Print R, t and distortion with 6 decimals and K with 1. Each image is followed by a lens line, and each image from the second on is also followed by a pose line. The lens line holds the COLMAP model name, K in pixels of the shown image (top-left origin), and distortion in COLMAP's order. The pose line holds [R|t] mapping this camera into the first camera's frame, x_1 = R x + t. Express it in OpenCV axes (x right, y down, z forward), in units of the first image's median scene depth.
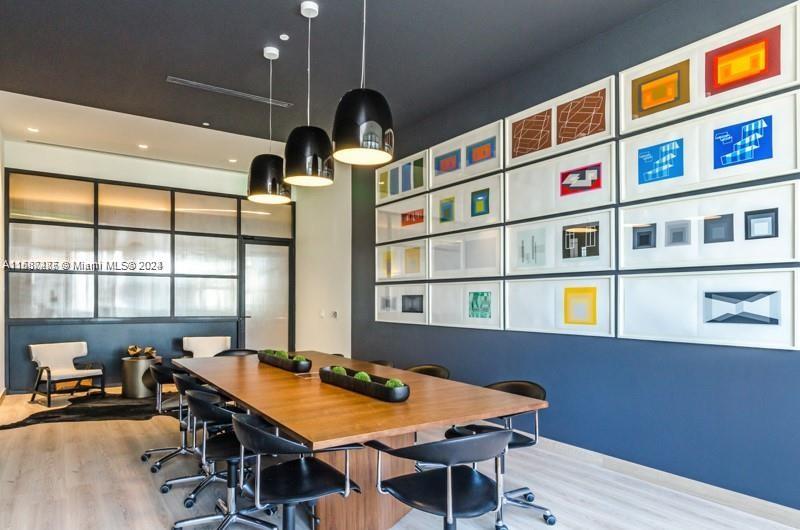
lens RADIAL K [[473.0, 0, 401.0], [0, 473.0, 295.6], [0, 0, 1]] dist [-0.004534, -0.000941]
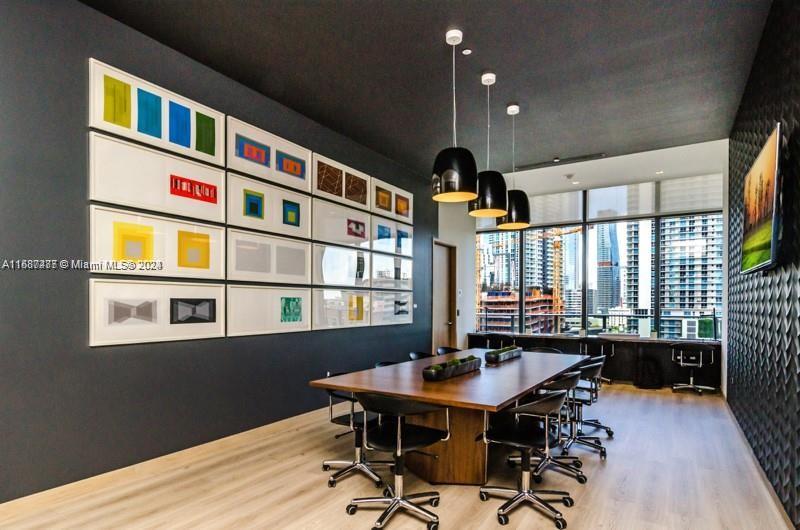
lens RADIAL K [[450.7, 0, 401.0], [0, 450.7, 305.8], [0, 0, 1]] dist [0.001480, -0.000265]
pose [[-0.382270, -0.002140, 0.924048, -0.856966], [-0.005081, 0.999987, 0.000214, 0.009511], [-0.924037, -0.004614, -0.382276, 1.152126]]
